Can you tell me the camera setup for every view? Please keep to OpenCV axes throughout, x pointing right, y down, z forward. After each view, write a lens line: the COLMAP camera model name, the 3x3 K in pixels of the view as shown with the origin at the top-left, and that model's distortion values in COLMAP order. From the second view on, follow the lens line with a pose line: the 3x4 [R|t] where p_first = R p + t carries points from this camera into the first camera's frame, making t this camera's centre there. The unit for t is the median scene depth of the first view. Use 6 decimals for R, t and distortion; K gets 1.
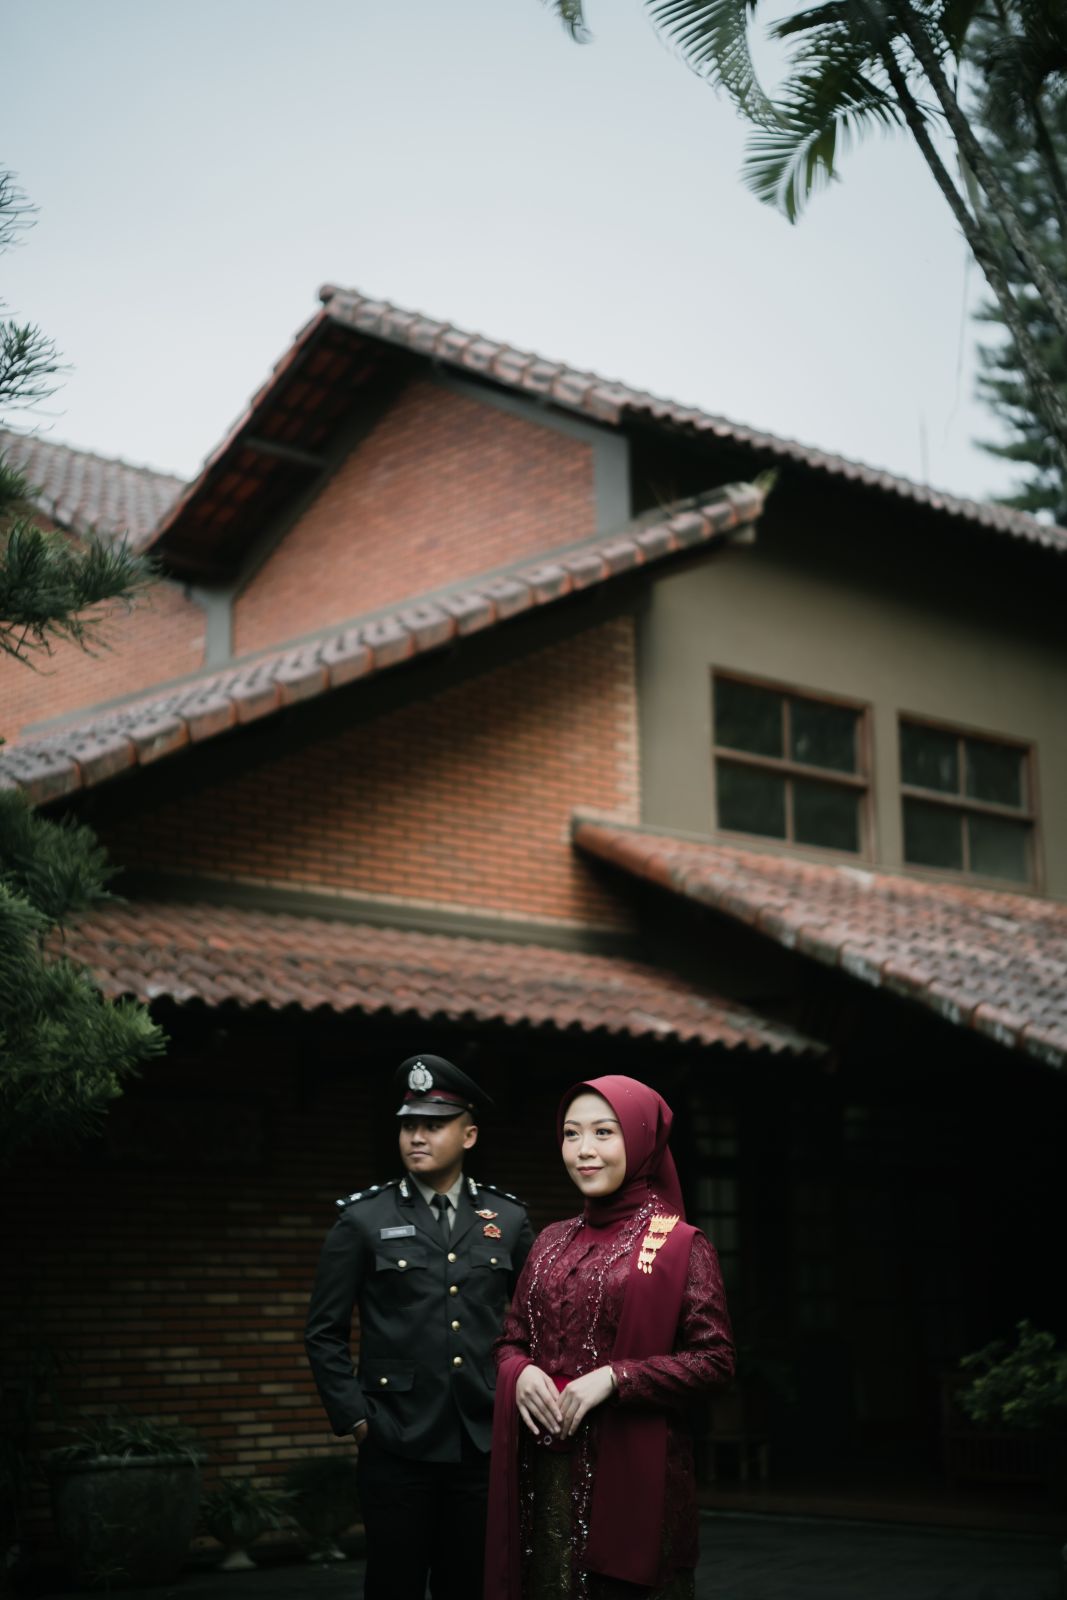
lens RADIAL K [[2258.1, 0, 566.1], [0, 2258.1, 791.5], [0, 0, 1]] dist [0.048724, -0.035221]
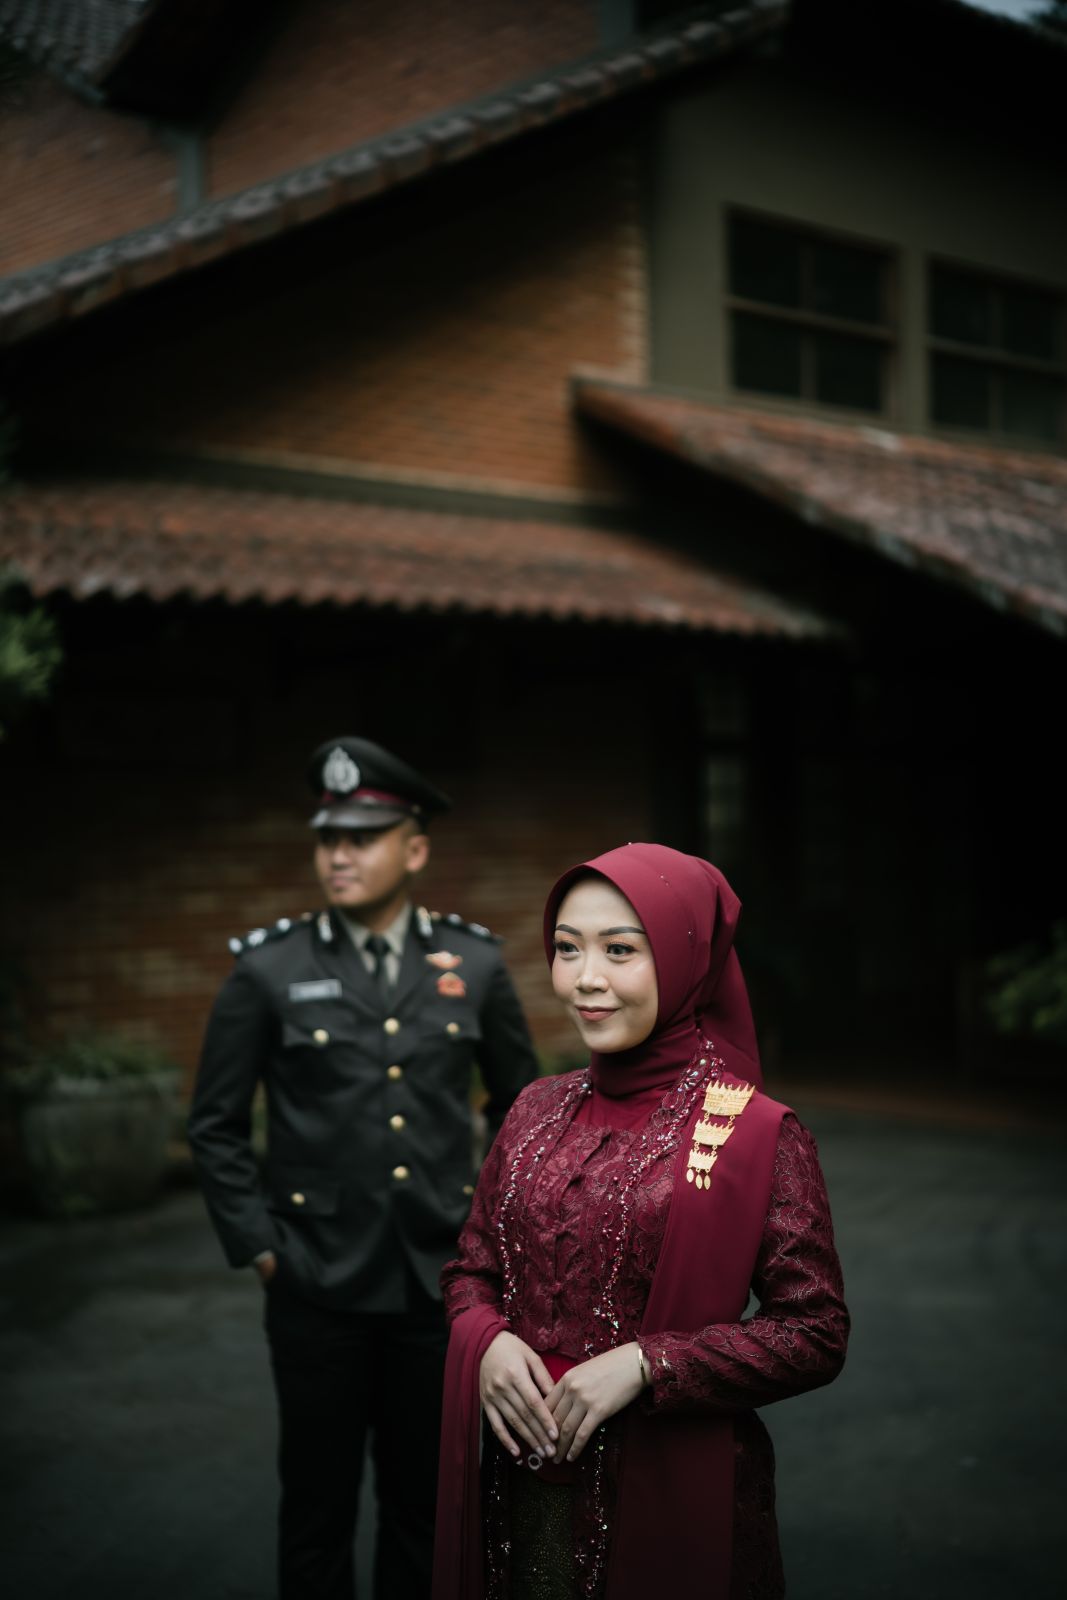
lens RADIAL K [[2114.8, 0, 517.8], [0, 2114.8, 803.1], [0, 0, 1]] dist [0.041561, 0.009753]
pose [[0.999725, -0.002811, -0.023294, 0.000941], [0.007585, 0.978207, 0.207492, 0.002386], [0.022203, -0.207611, 0.977959, 0.164045]]
